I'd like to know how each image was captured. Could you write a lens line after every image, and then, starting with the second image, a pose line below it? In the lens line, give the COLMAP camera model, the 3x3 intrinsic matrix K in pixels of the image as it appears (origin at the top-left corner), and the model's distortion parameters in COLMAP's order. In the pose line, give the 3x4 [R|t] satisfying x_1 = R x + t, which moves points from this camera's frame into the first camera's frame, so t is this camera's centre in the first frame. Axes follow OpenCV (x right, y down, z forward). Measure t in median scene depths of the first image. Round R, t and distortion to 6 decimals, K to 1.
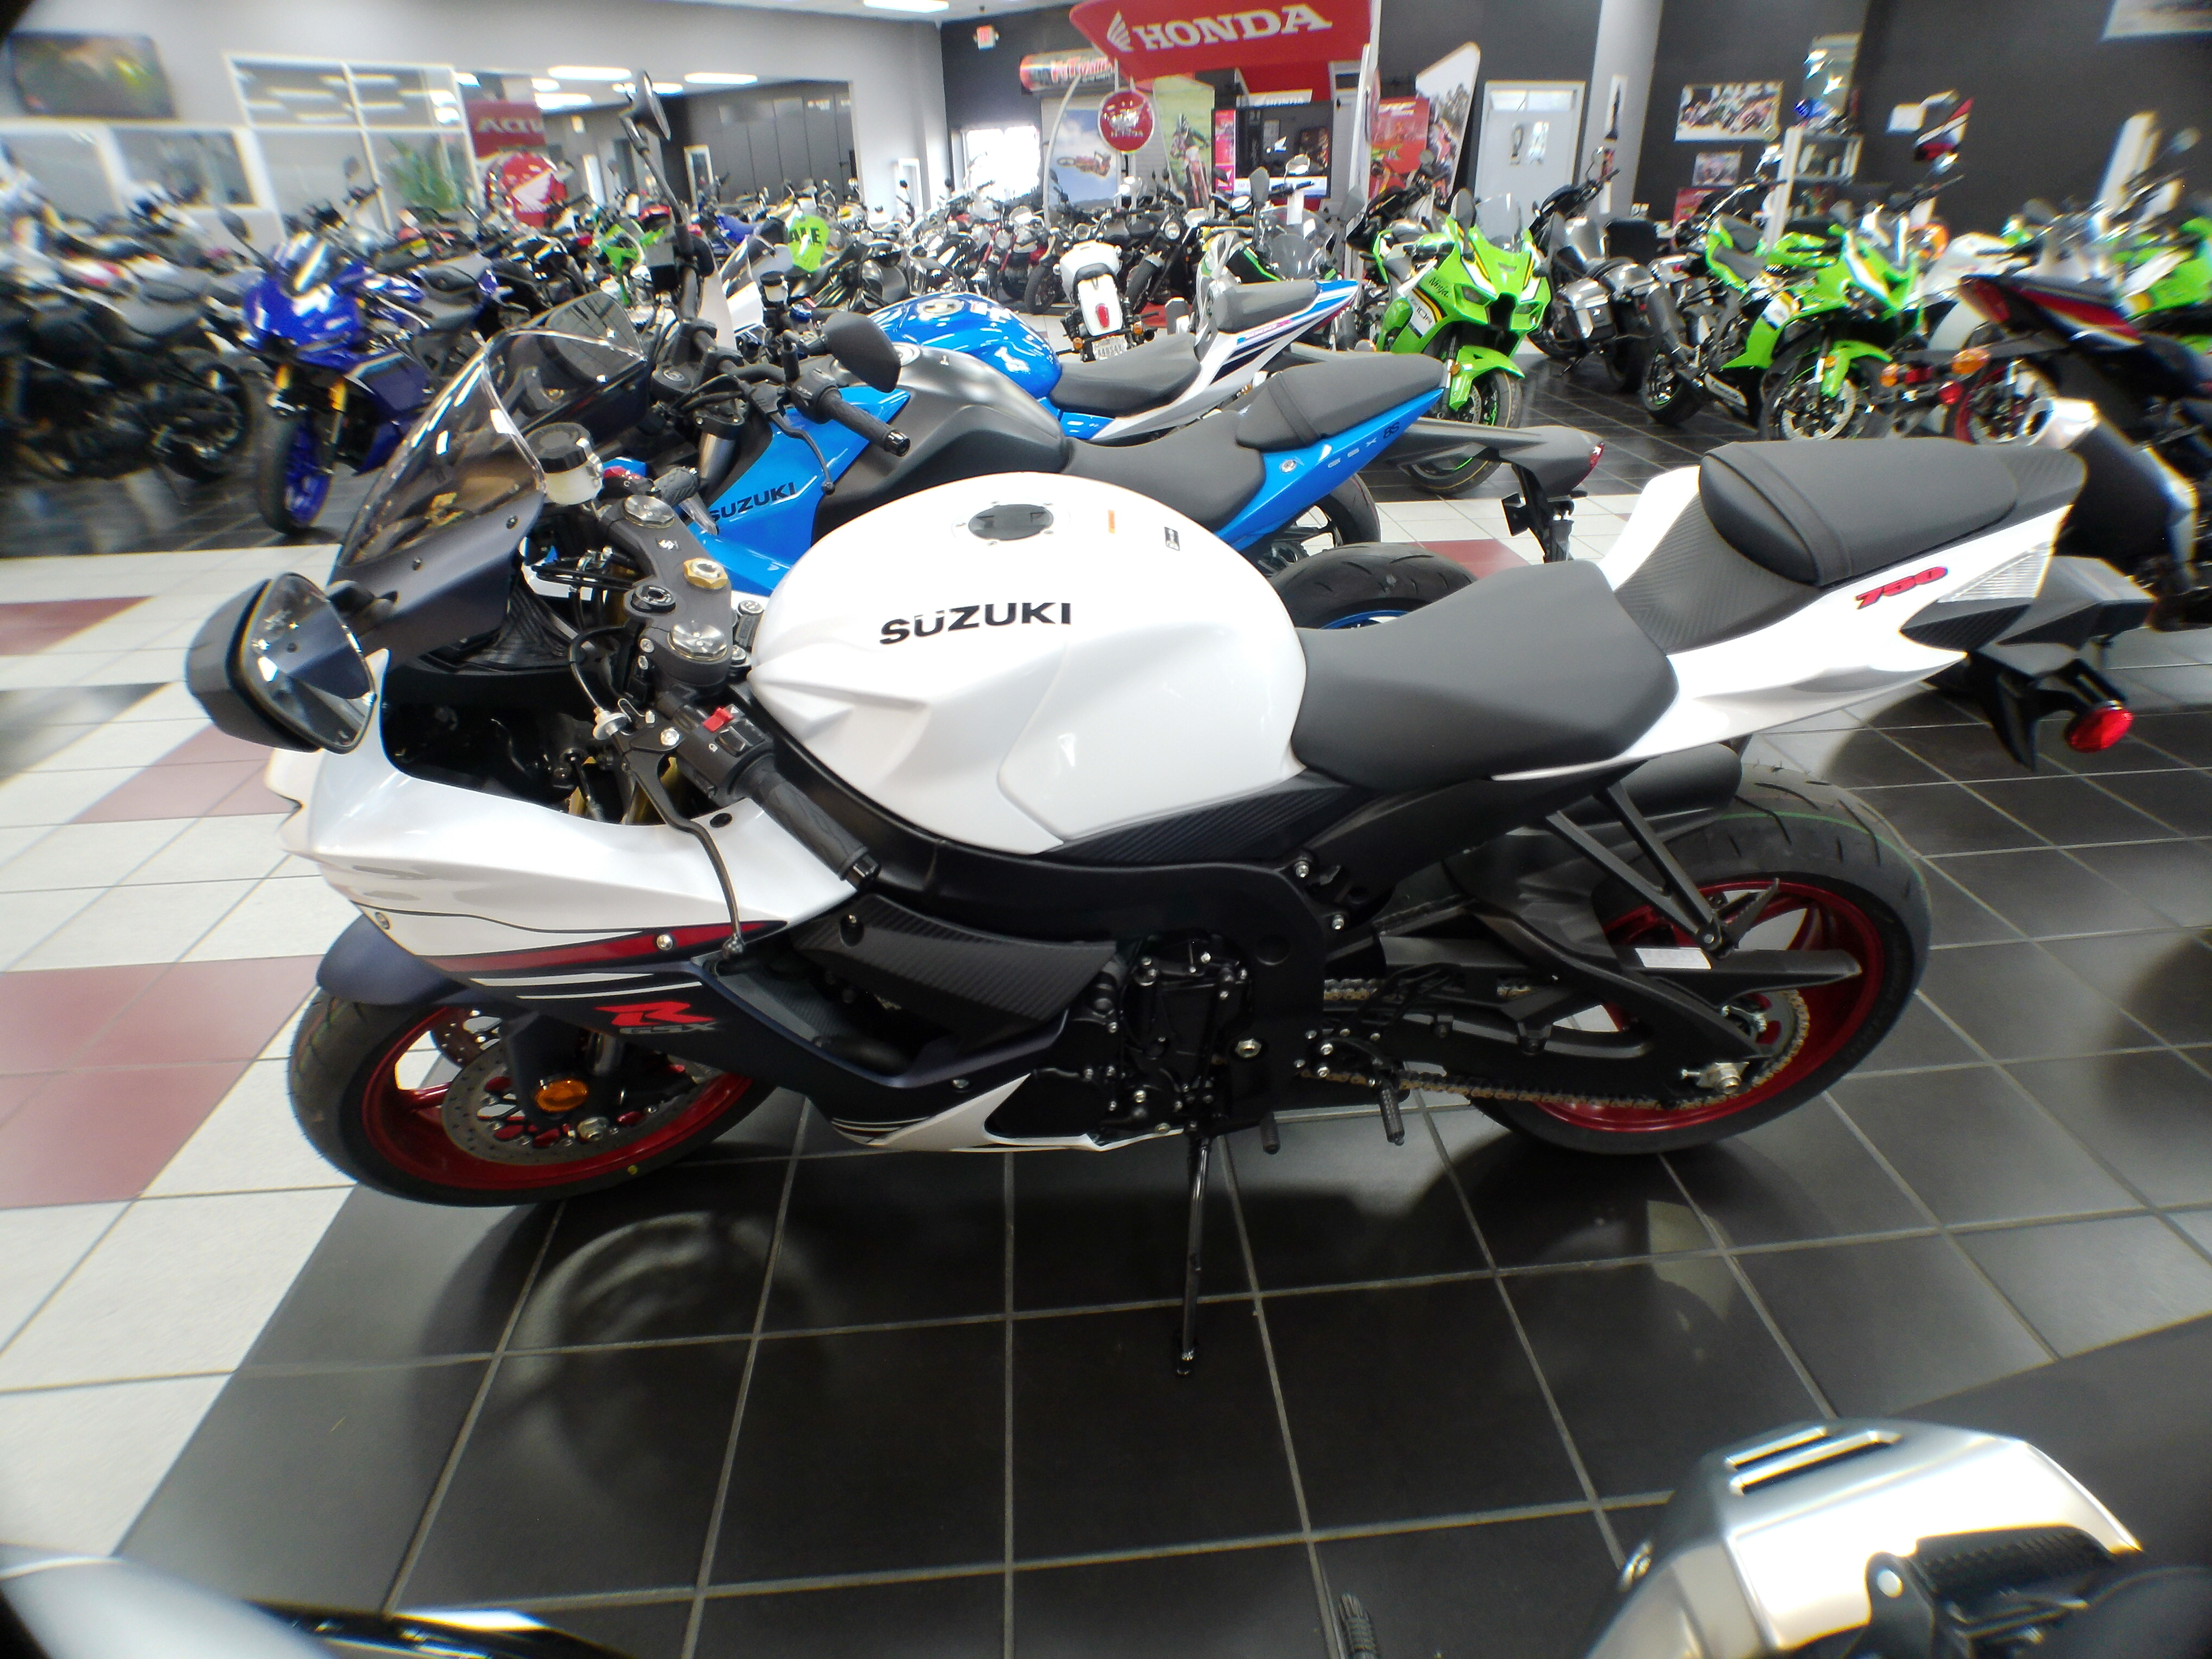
lens RADIAL K [[1195.4, 0, 1137.8], [0, 1195.4, 830.6], [0, 0, 1]] dist [-0.046280, 0.013644]
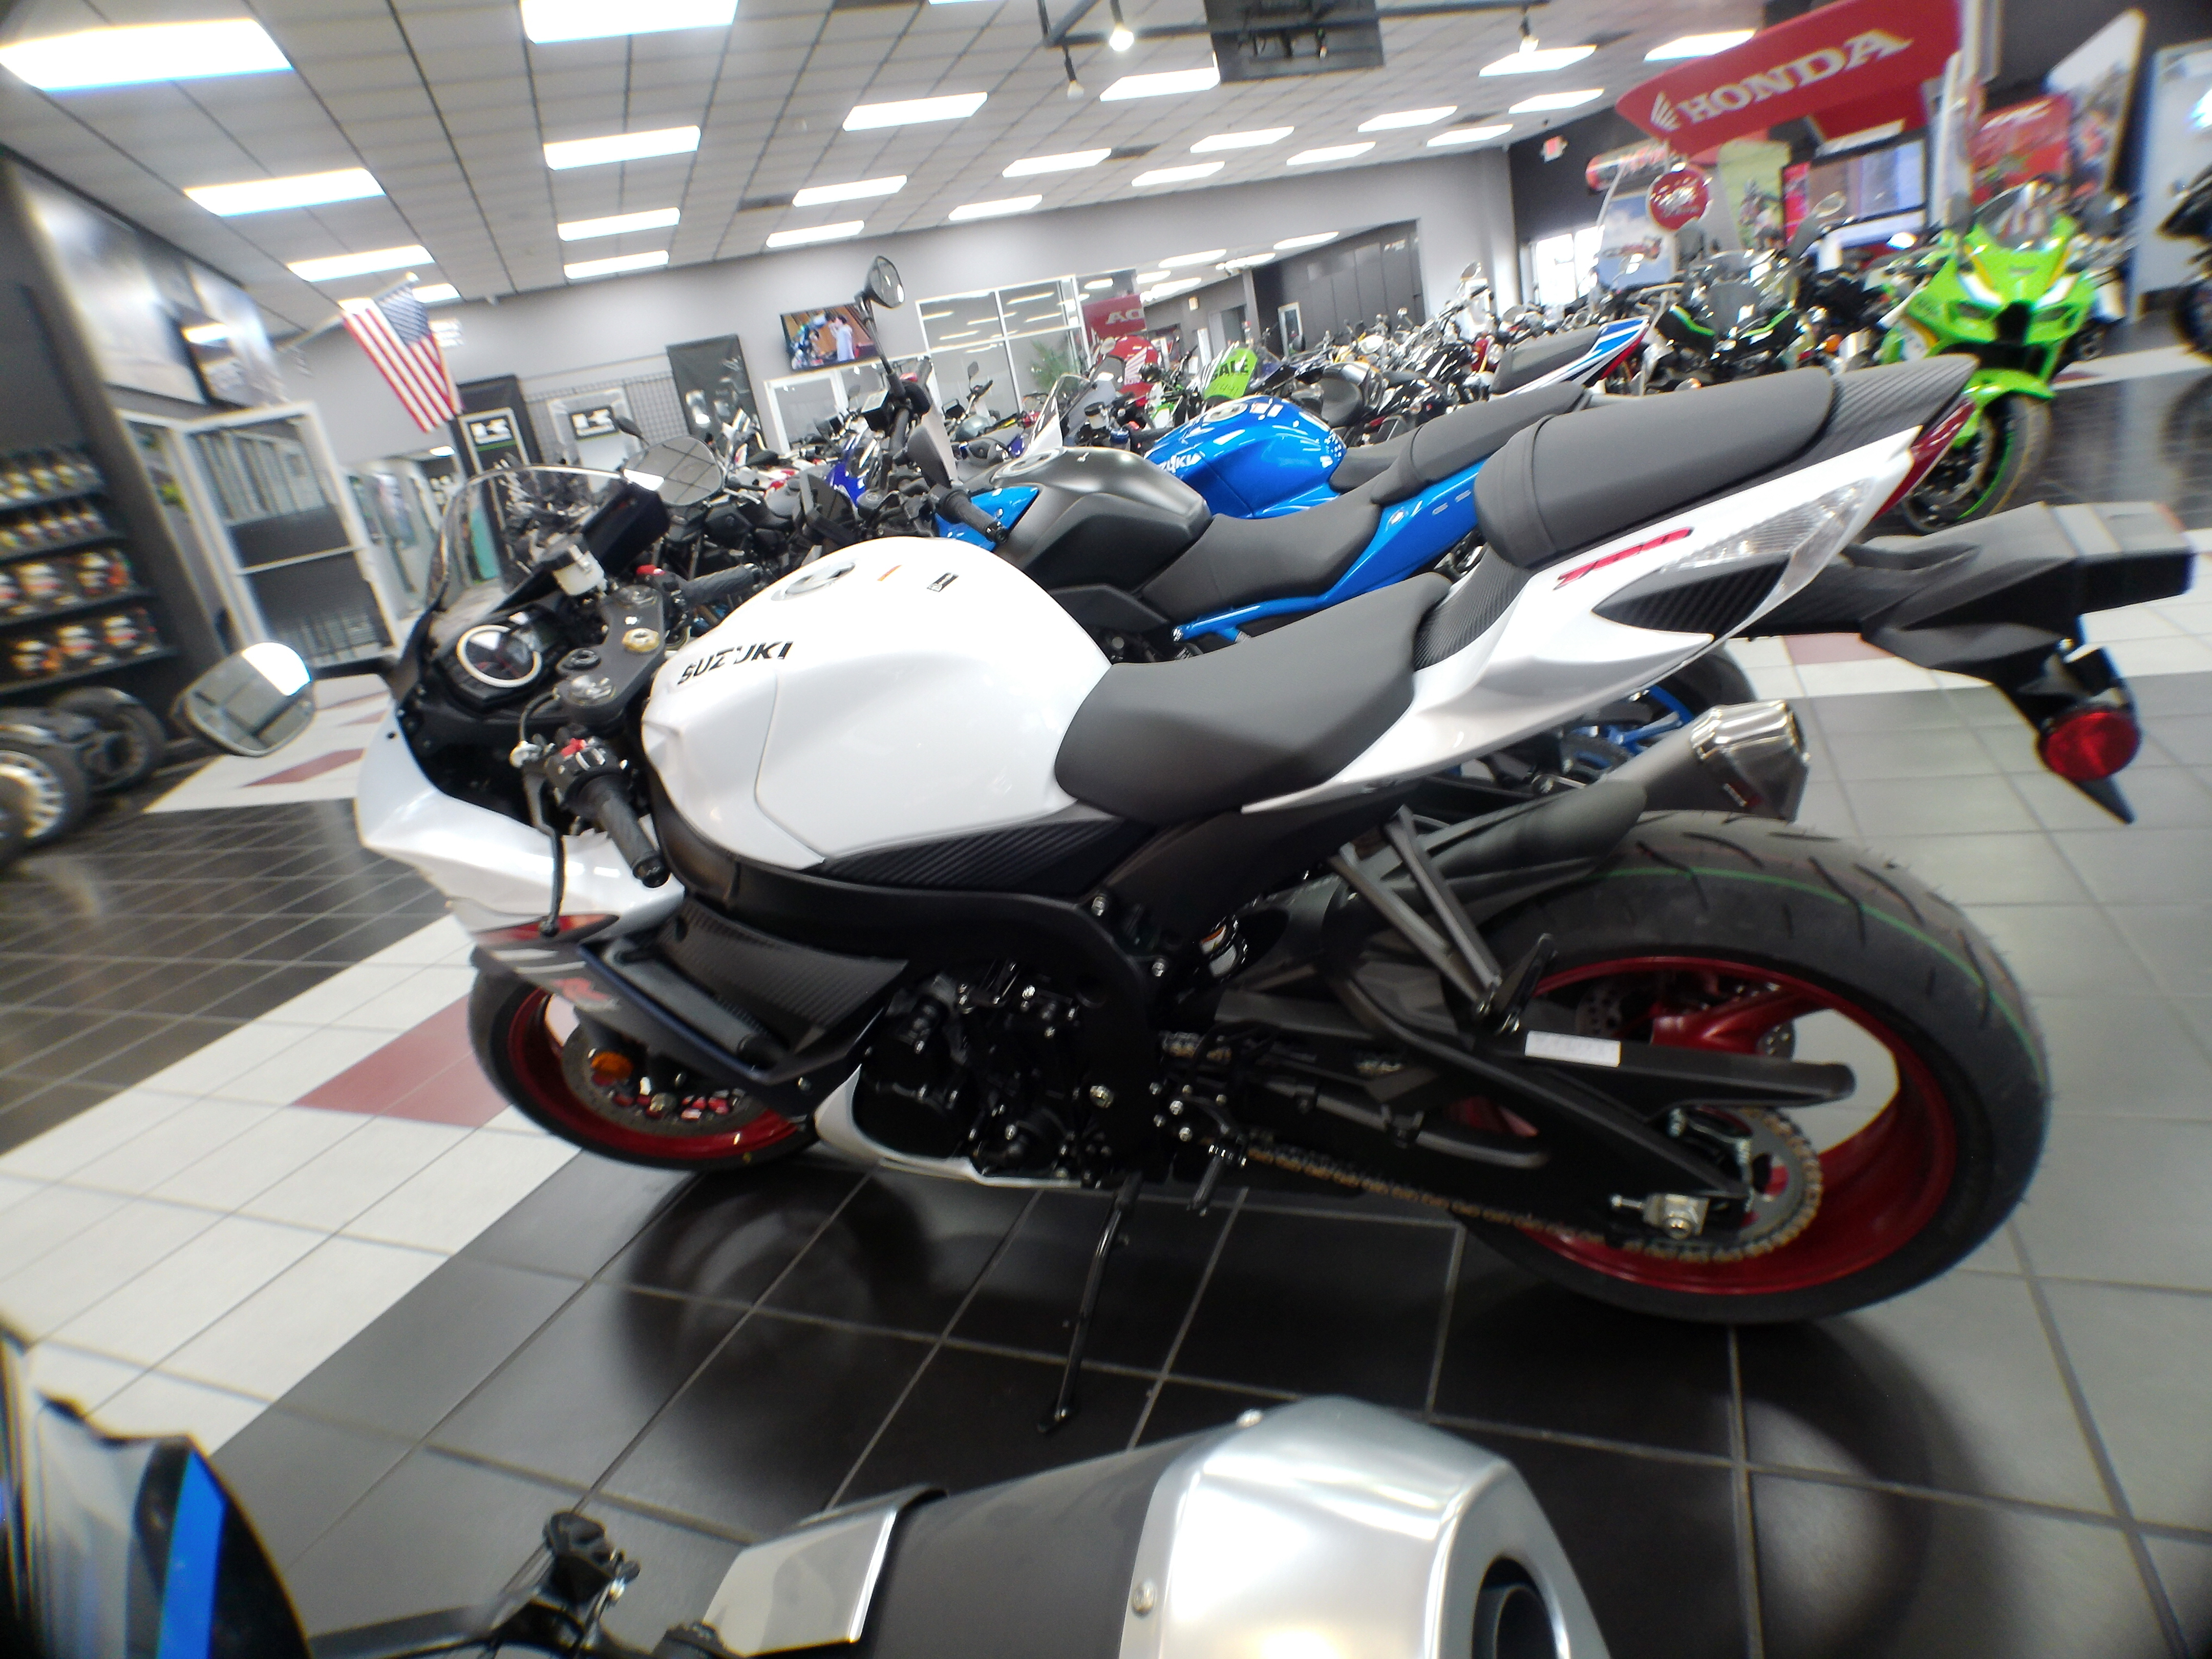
lens RADIAL K [[1200.9, 0, 1137.6], [0, 1200.9, 829.3], [0, 0, 1]] dist [-0.048070, 0.013419]
pose [[0.880669, 0.014923, -0.473497, 0.401590], [-0.060112, 0.994945, -0.080448, 0.029923], [0.469902, 0.099311, 0.877114, 0.094282]]
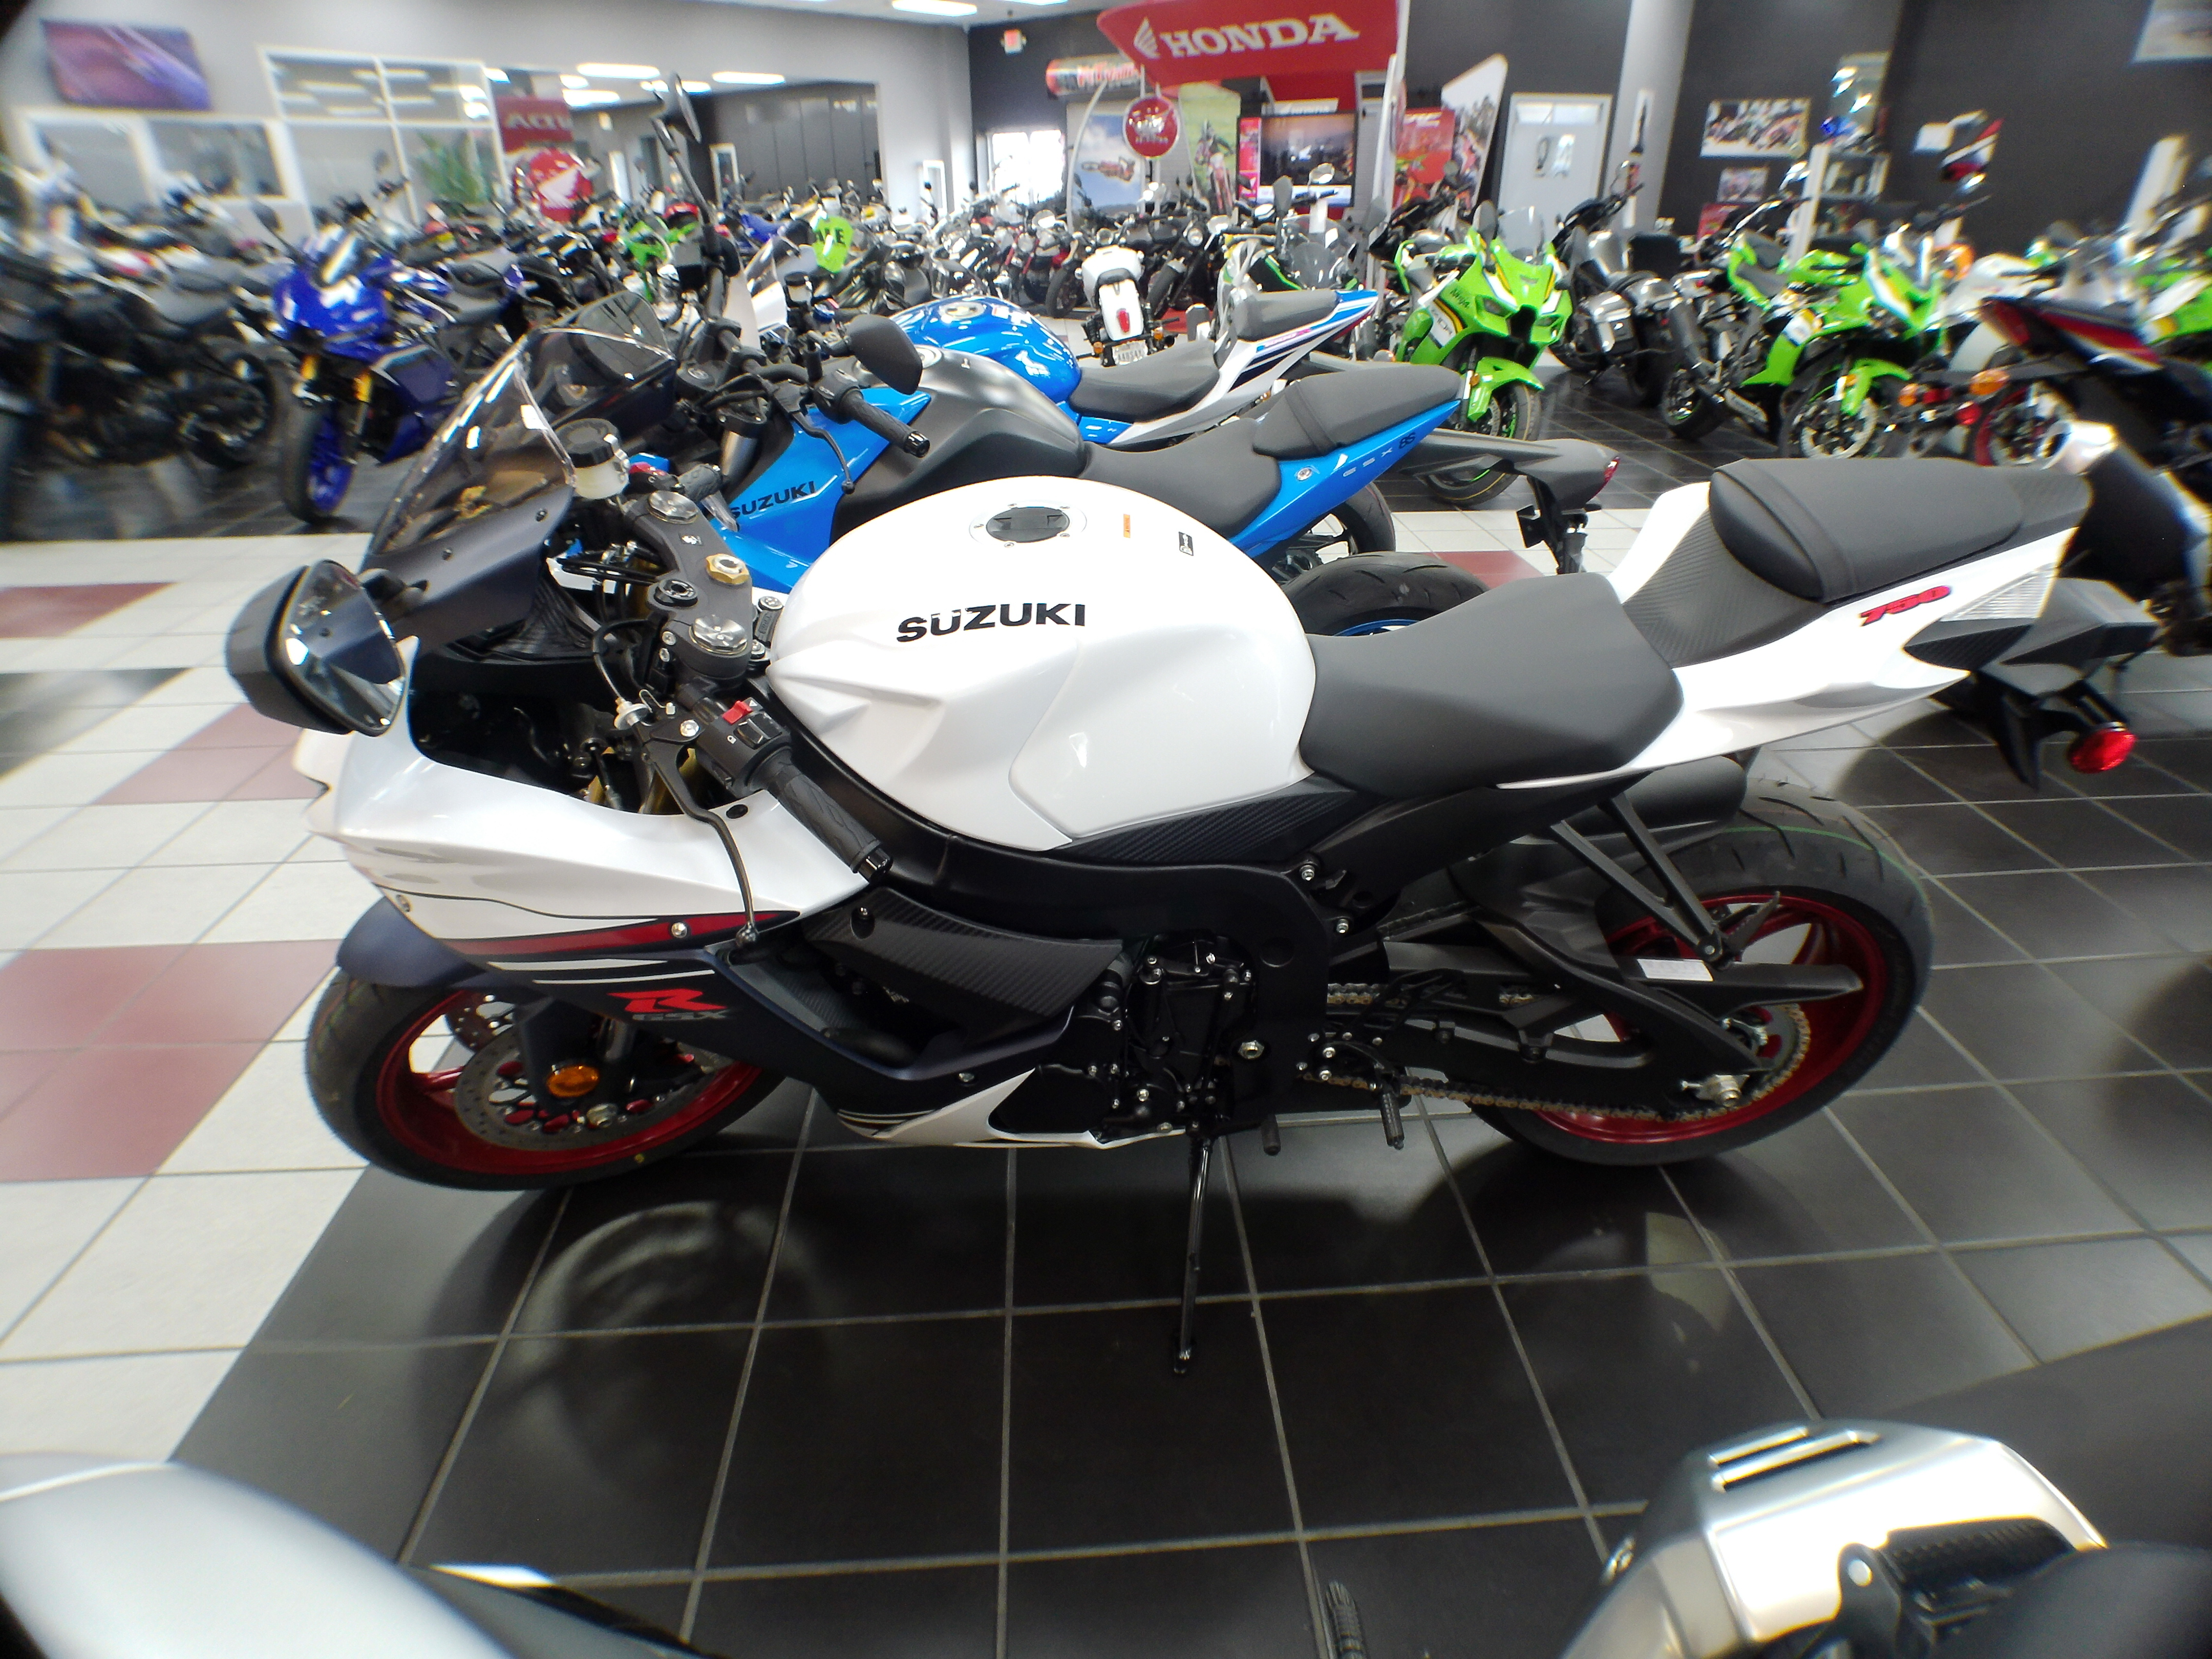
lens RADIAL K [[1200.9, 0, 1137.6], [0, 1200.9, 829.3], [0, 0, 1]] dist [-0.048070, 0.013419]
pose [[0.999734, 0.021237, -0.008954, 0.001081], [-0.021290, 0.999756, -0.005888, 0.002900], [0.008827, 0.006077, 0.999943, -0.010958]]
